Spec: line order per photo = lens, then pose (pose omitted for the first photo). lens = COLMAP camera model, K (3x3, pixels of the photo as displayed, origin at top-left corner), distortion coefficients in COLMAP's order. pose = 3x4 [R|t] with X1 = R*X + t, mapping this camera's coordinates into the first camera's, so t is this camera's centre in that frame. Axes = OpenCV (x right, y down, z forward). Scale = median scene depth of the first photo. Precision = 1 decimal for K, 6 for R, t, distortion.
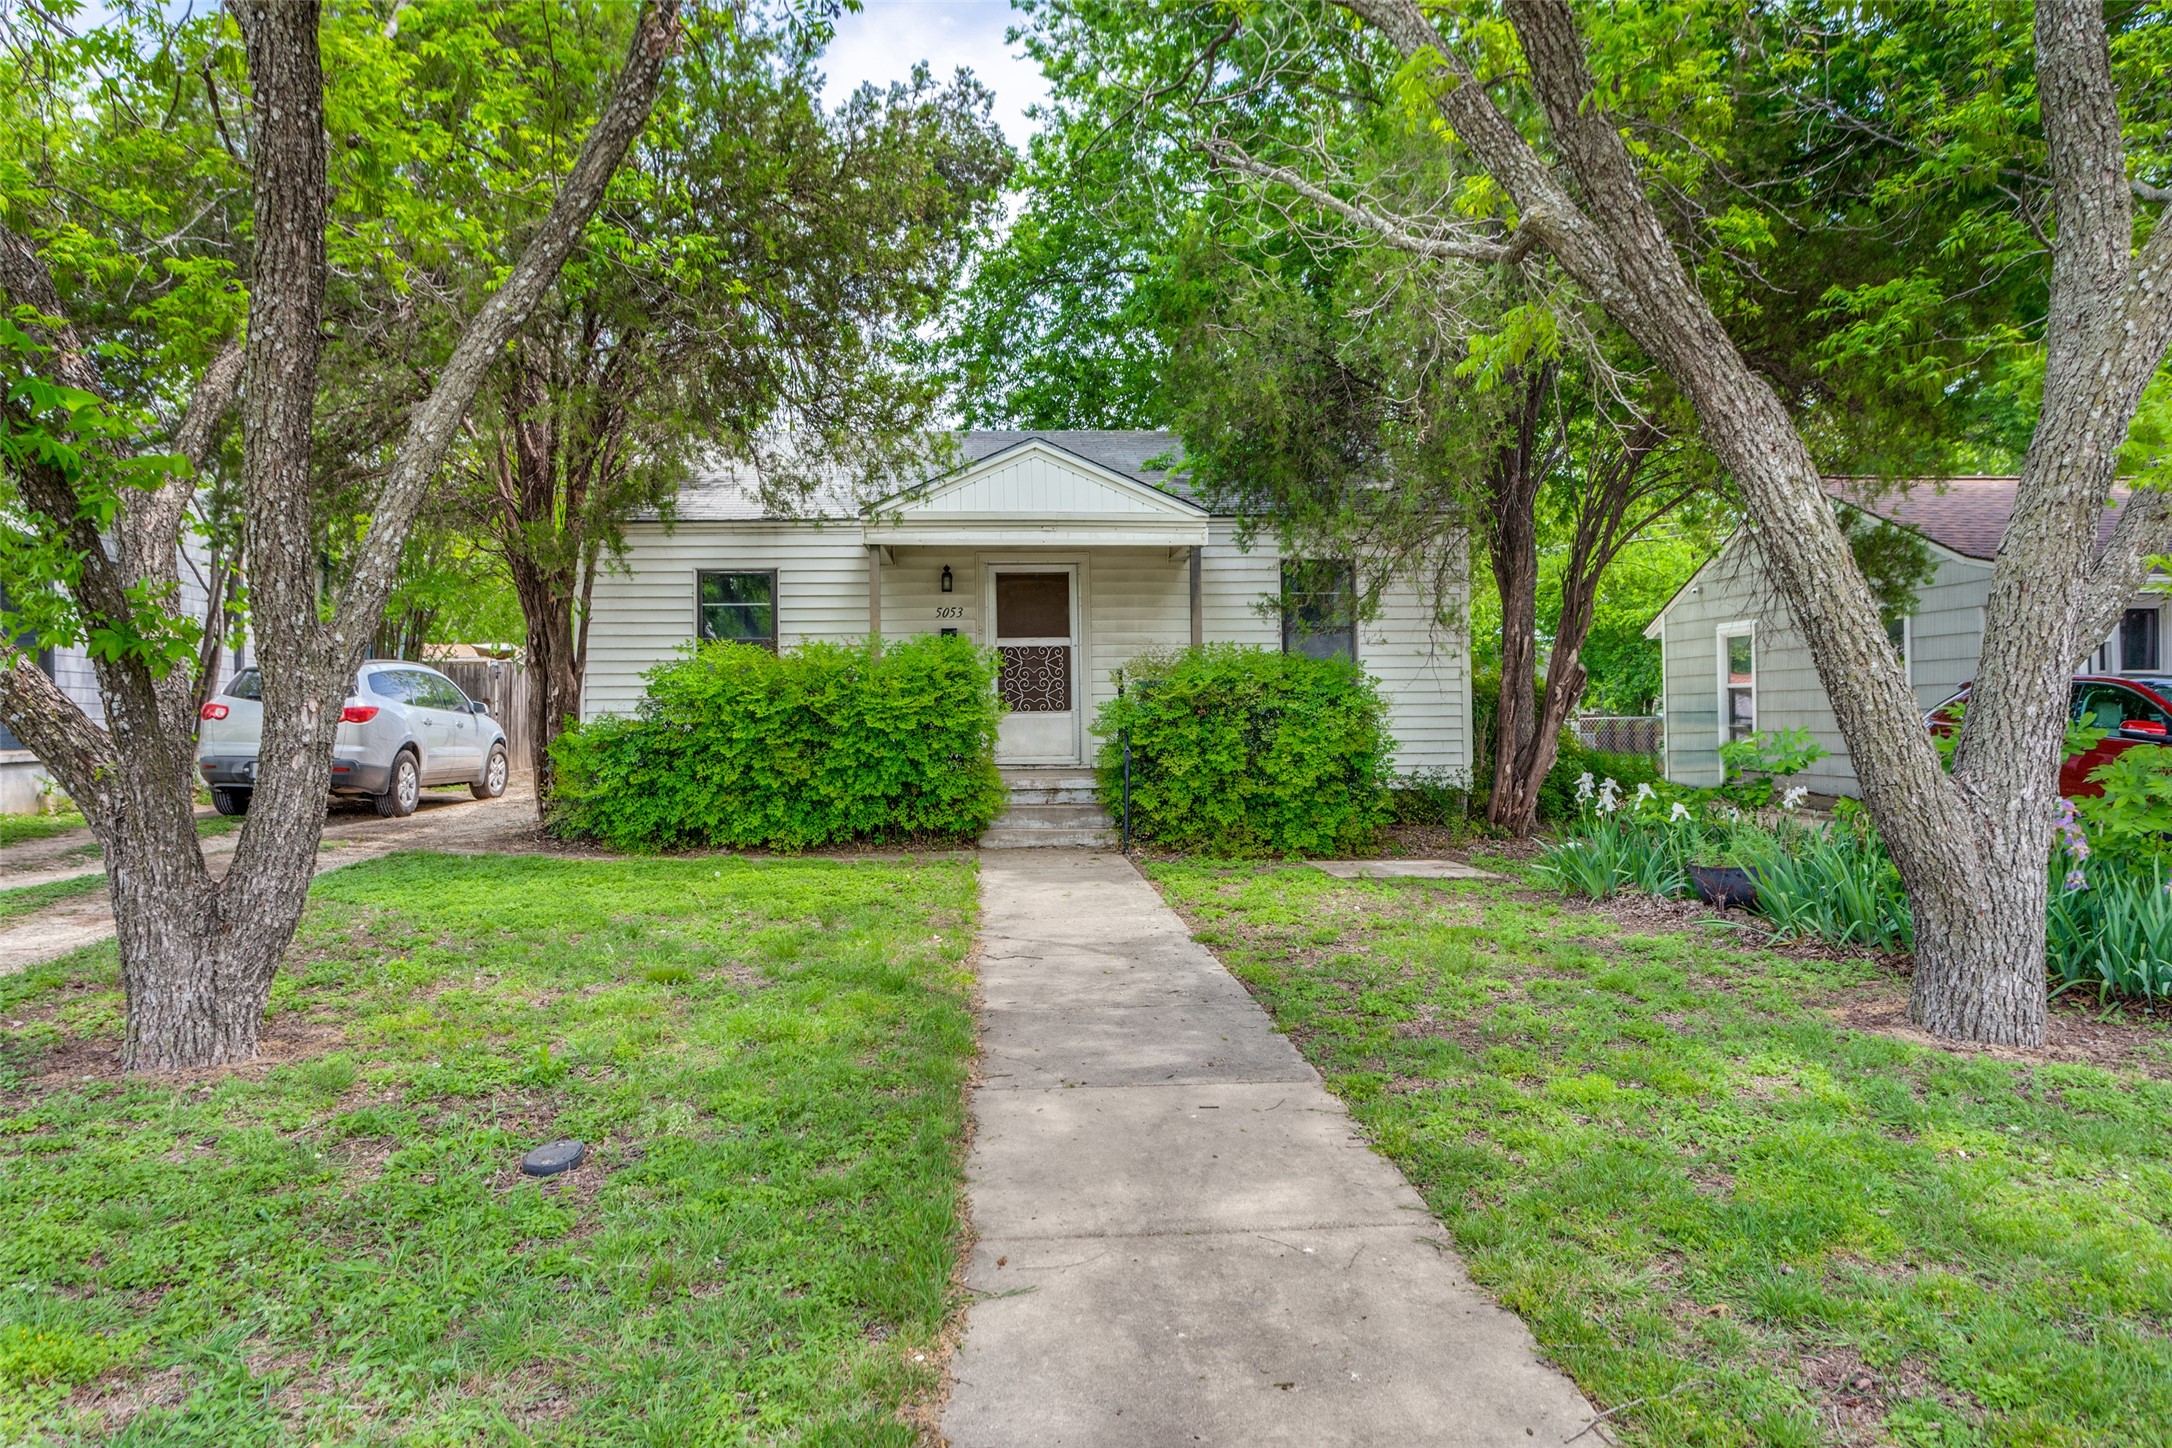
lens RADIAL K [[1062.2, 0, 1073.8], [0, 1062.2, 714.1], [0, 0, 1]] dist [0.005454, -0.000484]
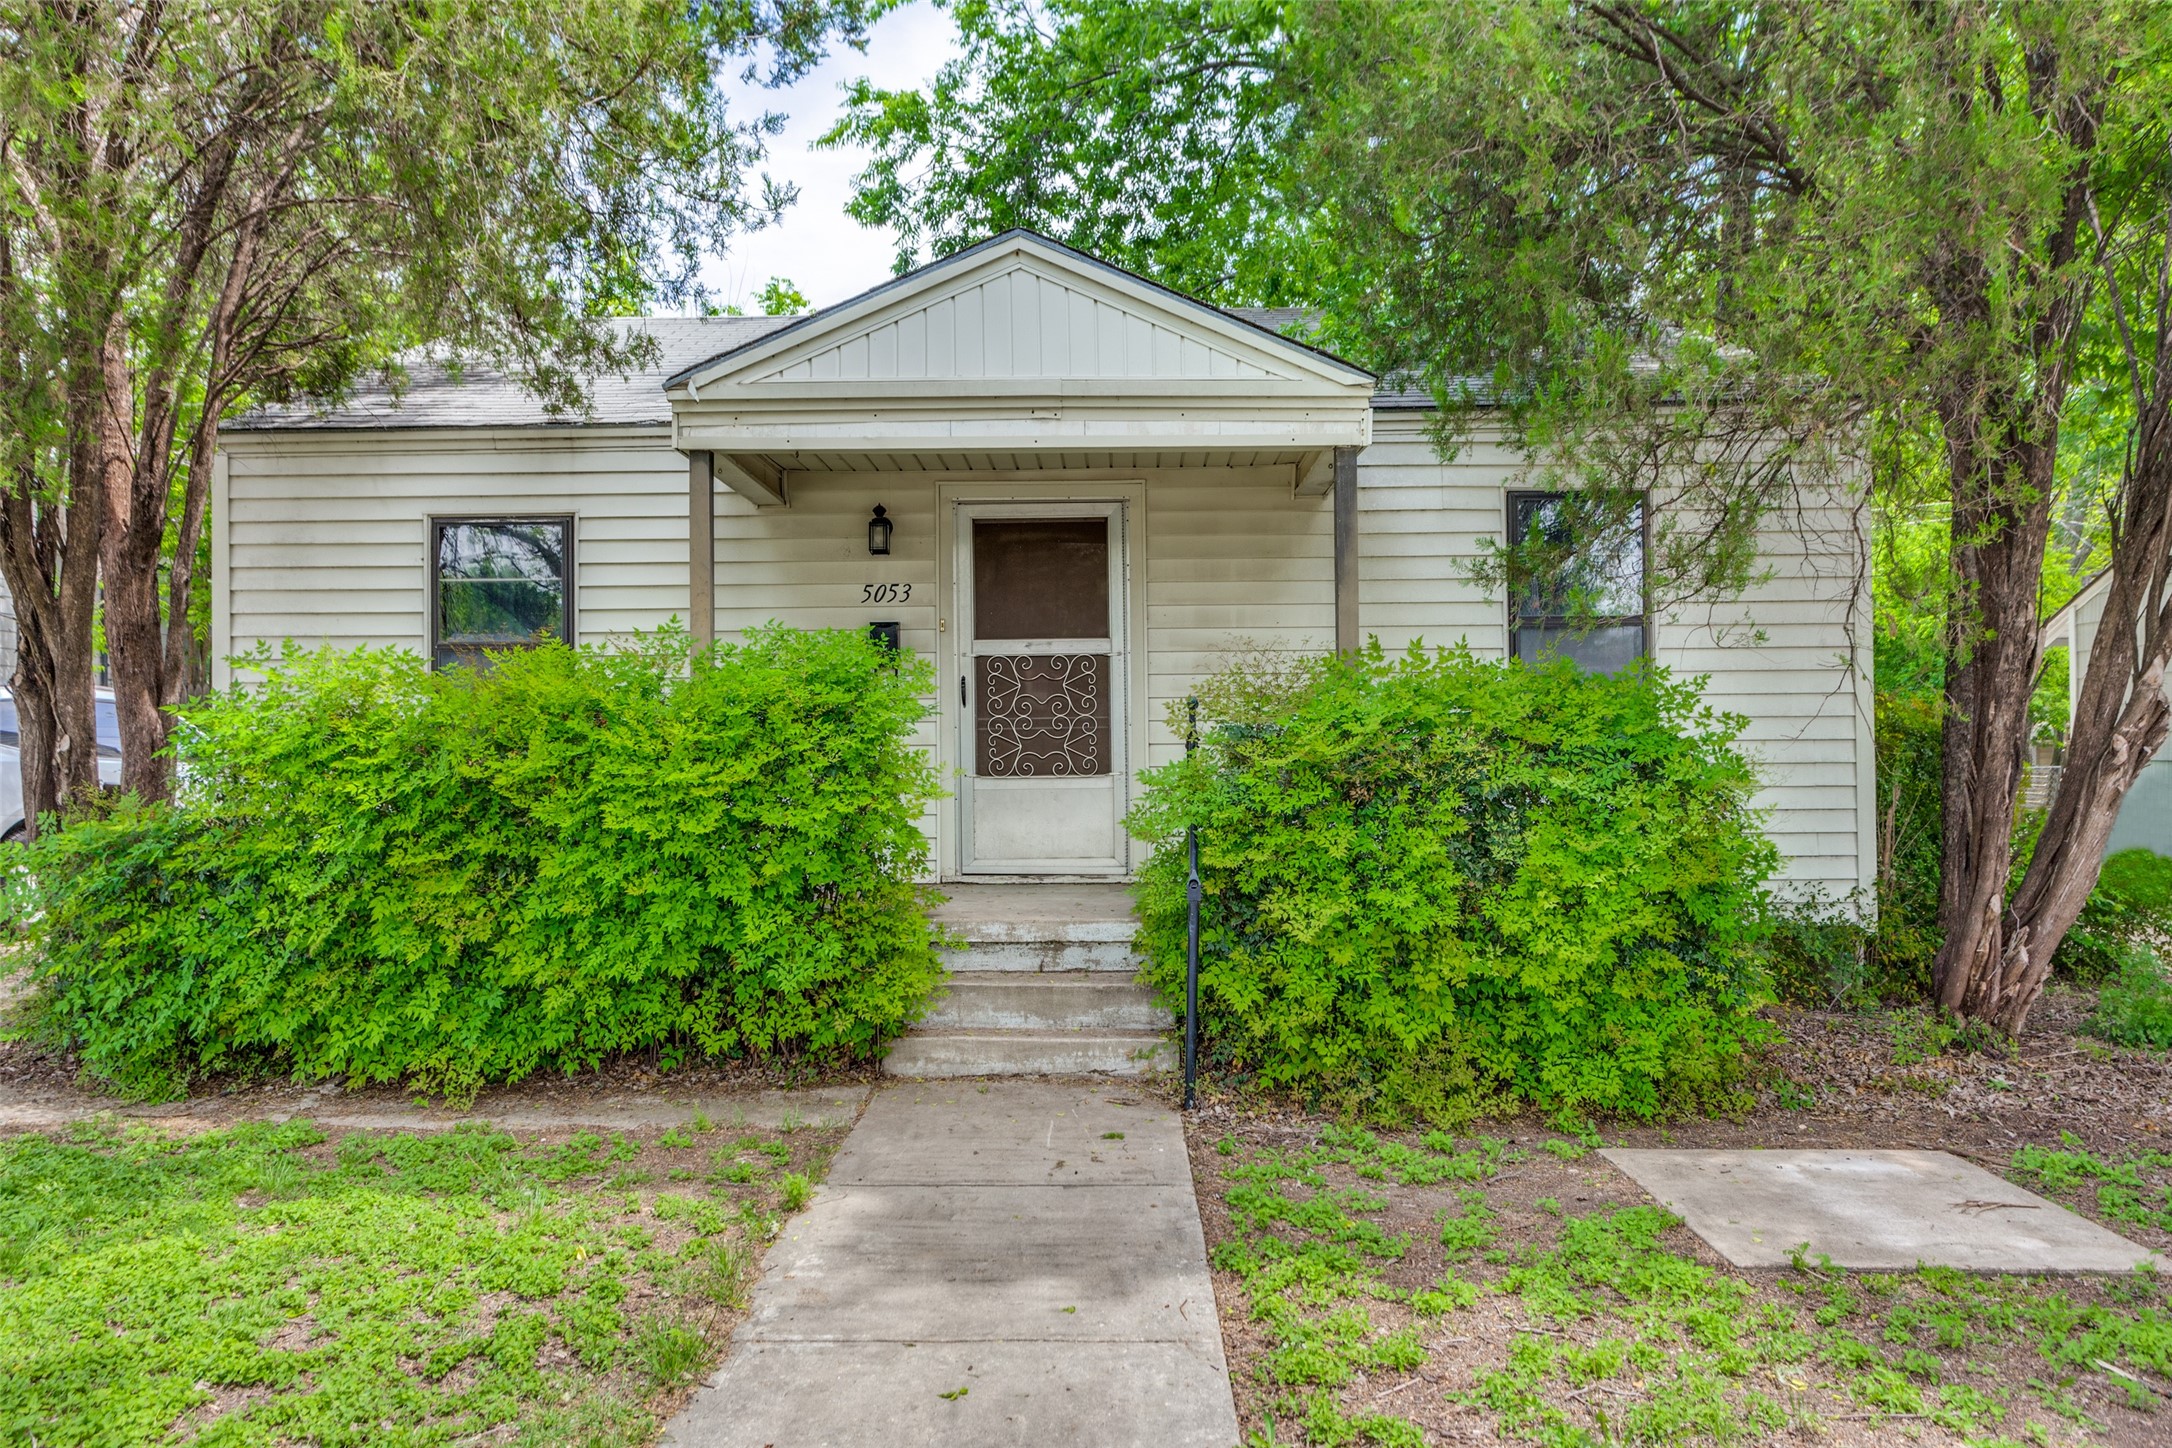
lens RADIAL K [[1019.7, 0, 1163.2], [0, 1019.7, 733.5], [0, 0, 1]] dist [0.003256, 0.000179]
pose [[0.998137, 0.002680, -0.060952, 0.062659], [-0.002570, 0.999995, 0.001887, -0.028400], [0.060957, -0.001727, 0.998139, 0.551733]]
